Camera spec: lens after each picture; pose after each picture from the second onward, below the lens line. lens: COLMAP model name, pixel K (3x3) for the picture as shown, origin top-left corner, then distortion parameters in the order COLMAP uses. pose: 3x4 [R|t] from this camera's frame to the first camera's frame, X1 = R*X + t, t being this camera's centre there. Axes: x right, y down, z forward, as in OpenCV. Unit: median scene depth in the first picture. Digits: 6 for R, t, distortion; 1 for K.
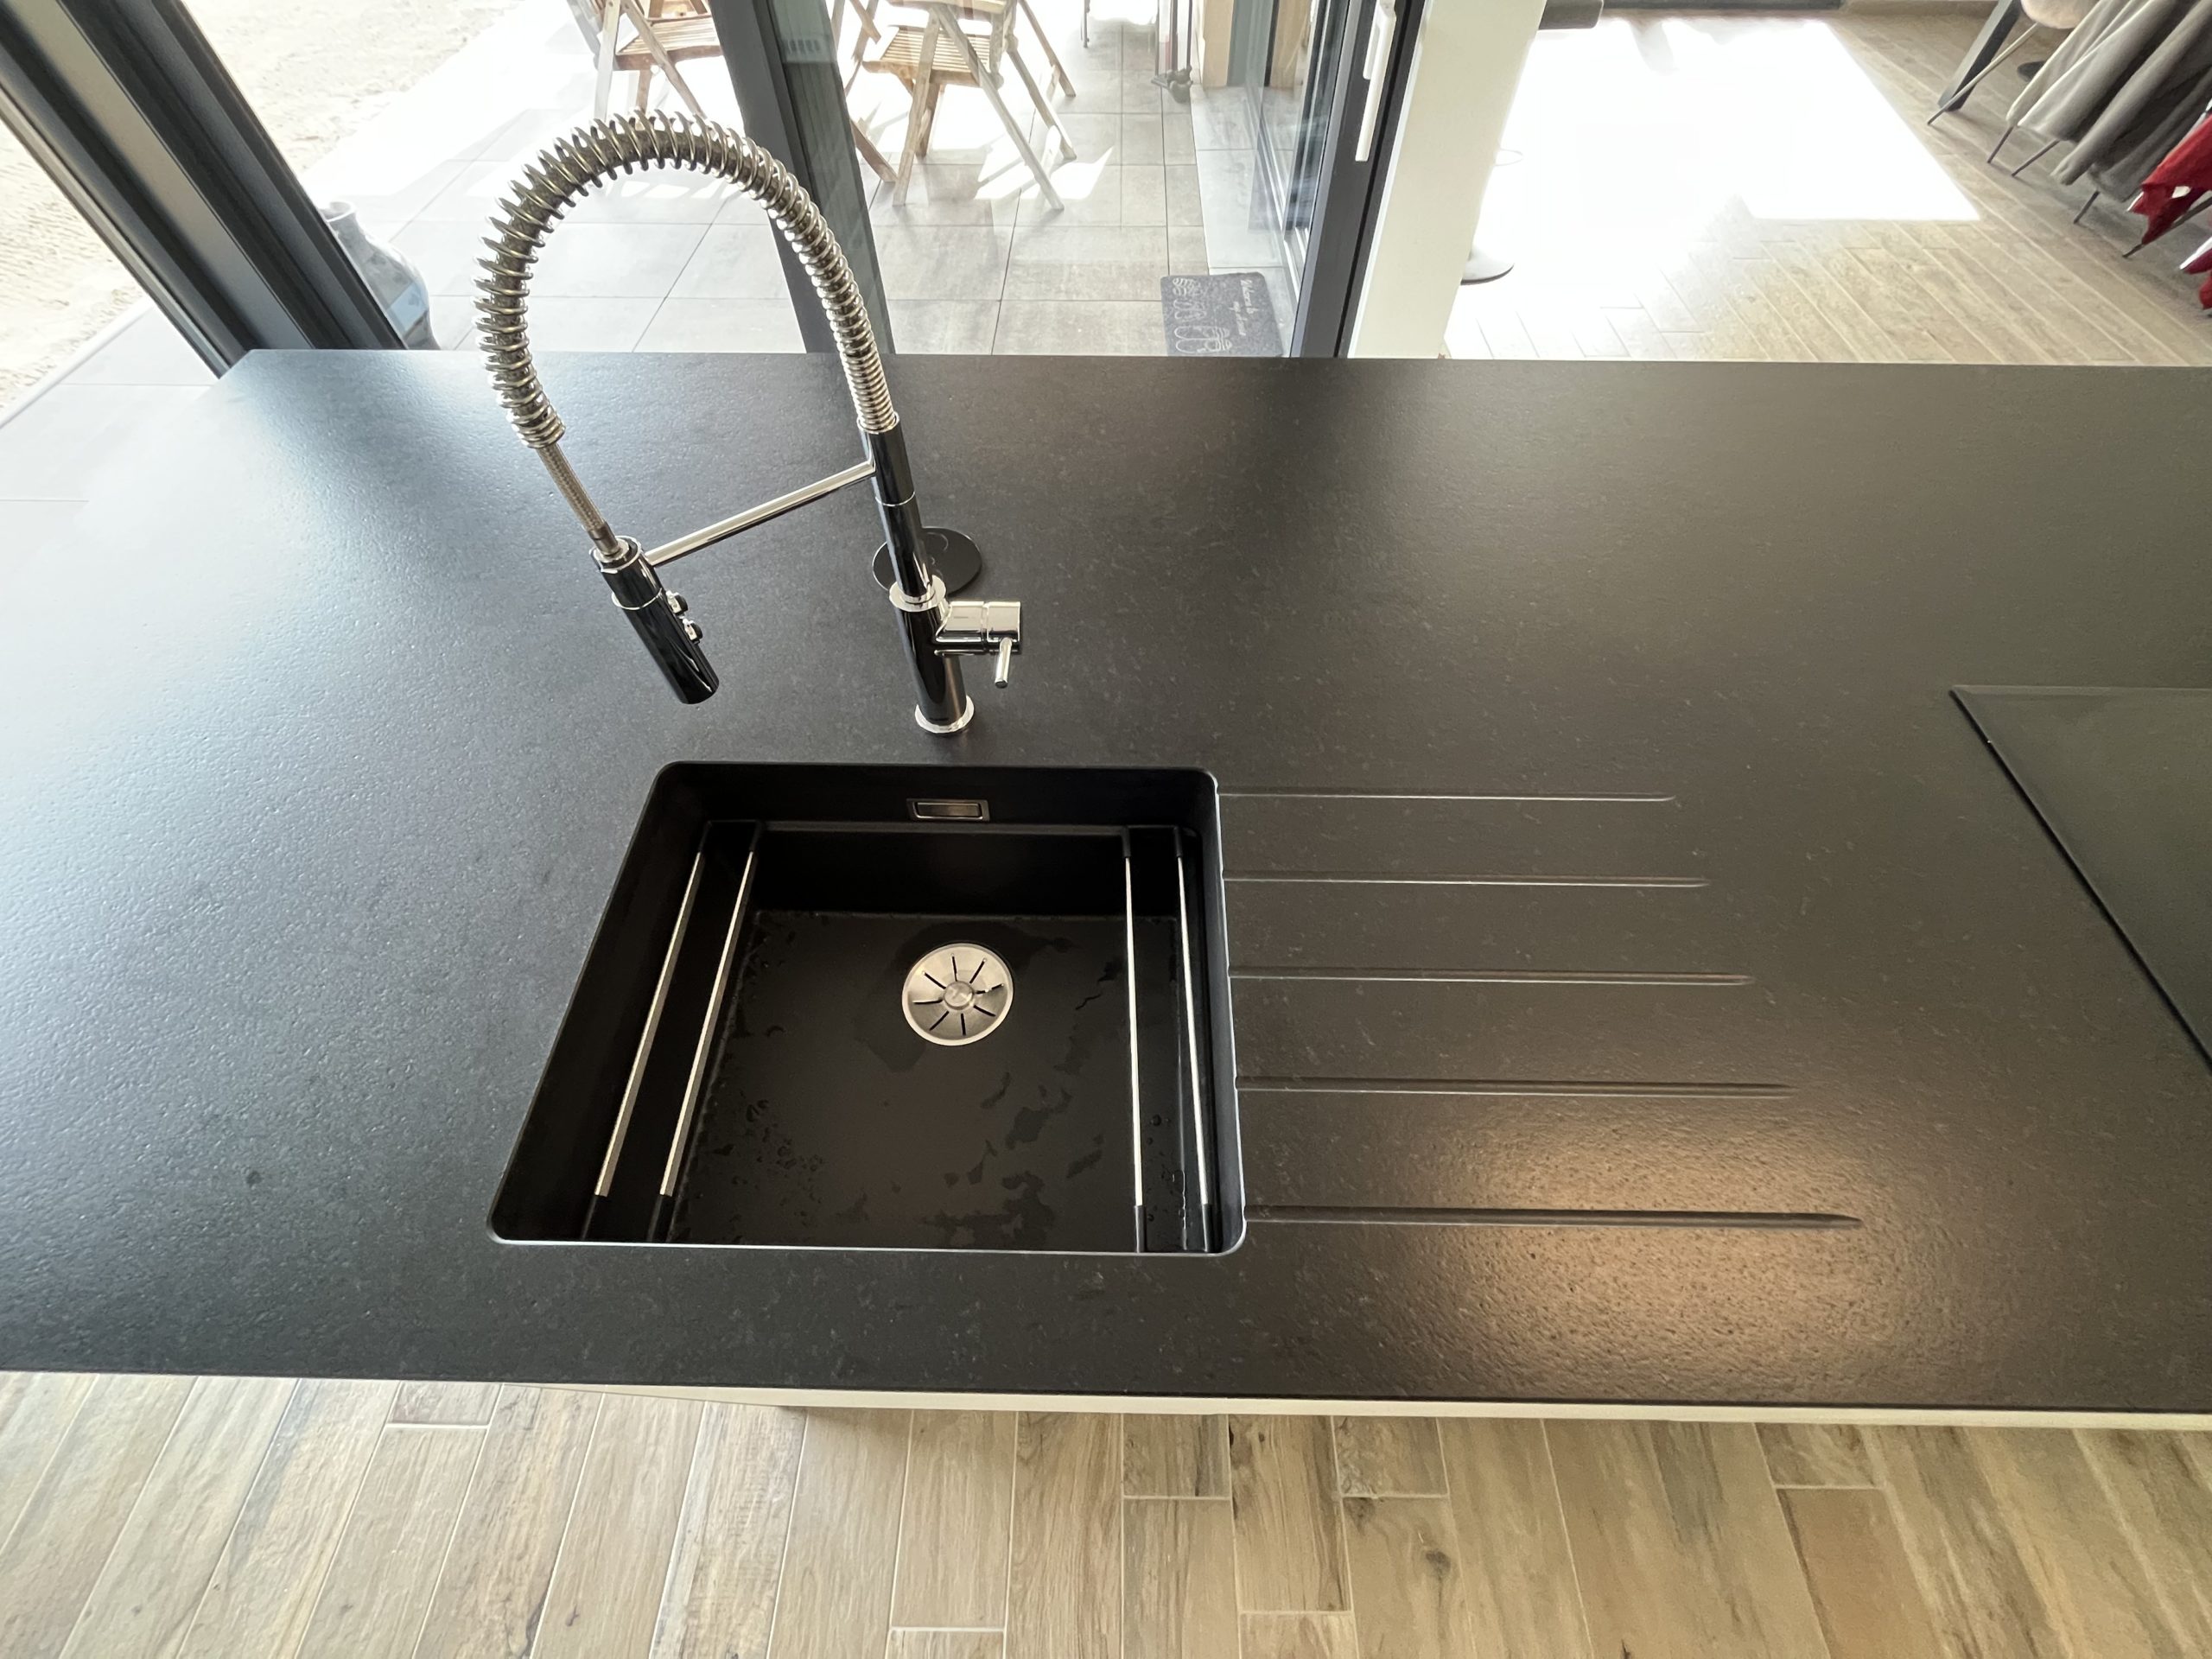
lens RADIAL K [[895.6, 0, 1106.0], [0, 895.6, 829.5], [0, 0, 1]] dist [0.000690, -0.000142]
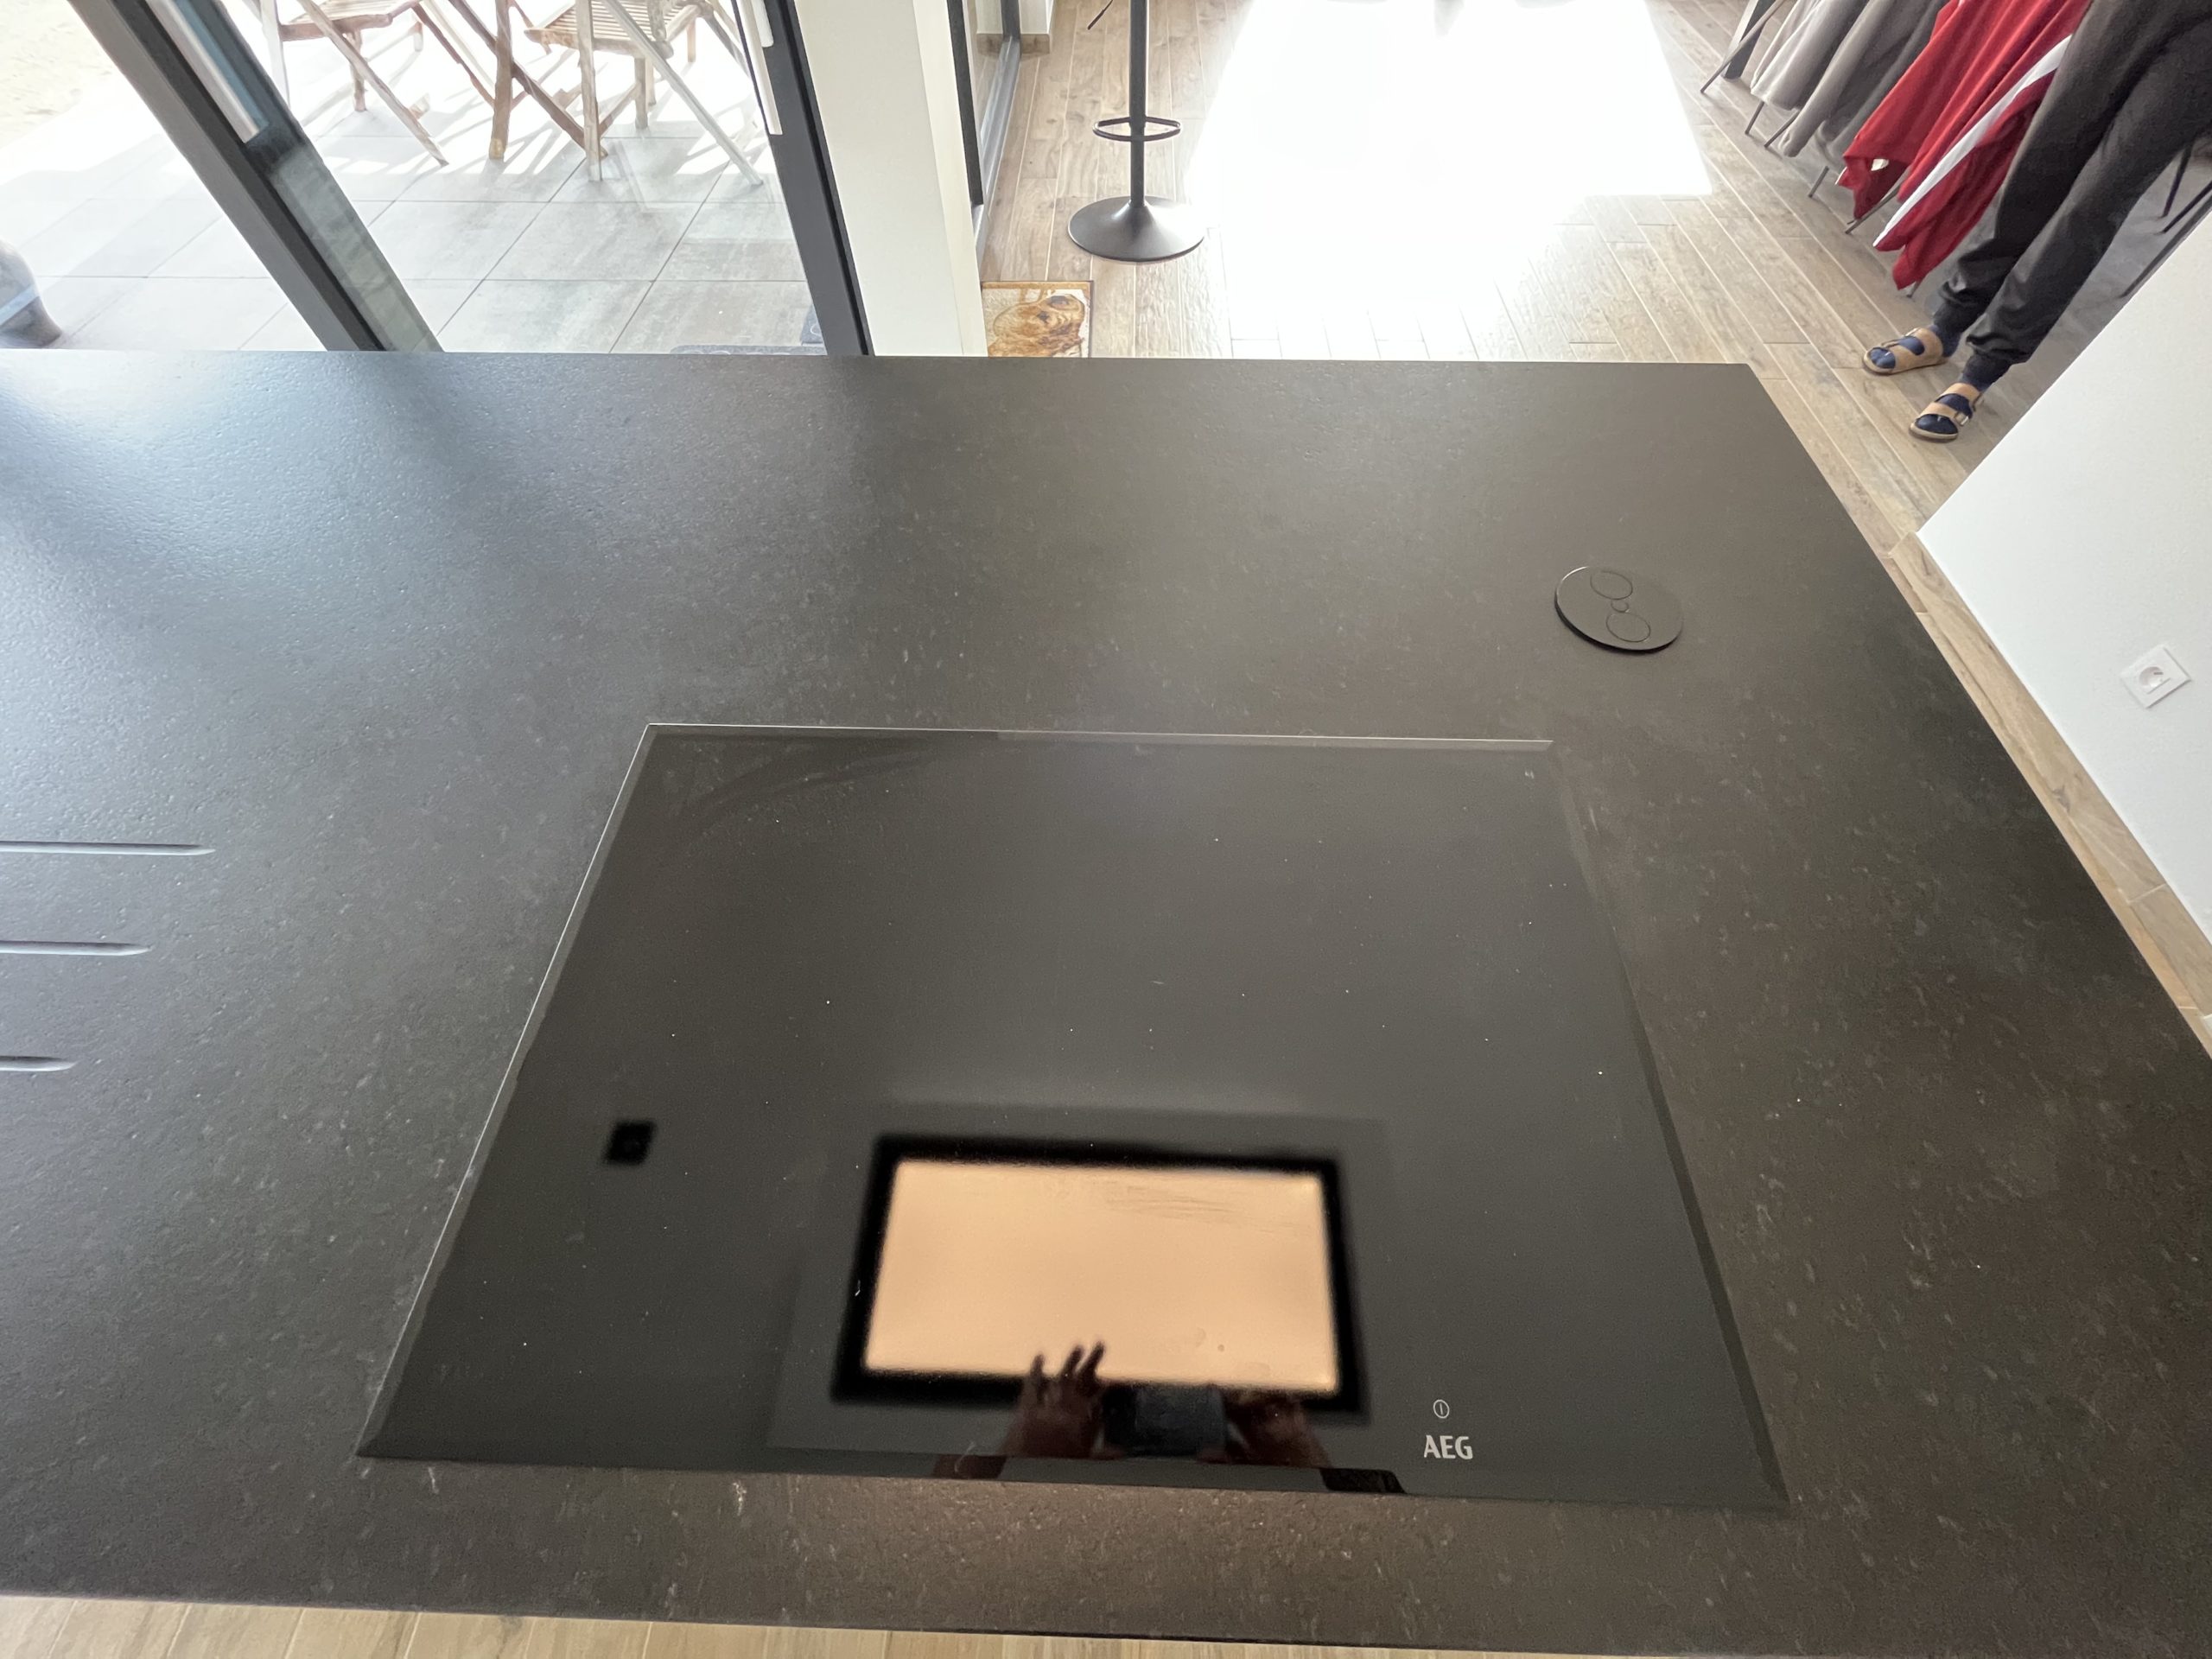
lens RADIAL K [[895.6, 0, 1106.0], [0, 895.6, 829.5], [0, 0, 1]] dist [0.000690, -0.000142]
pose [[0.999939, 0.005008, -0.009882, 0.375731], [-0.004808, 0.999785, 0.020155, -0.017749], [0.009981, -0.020107, 0.999748, 0.022504]]
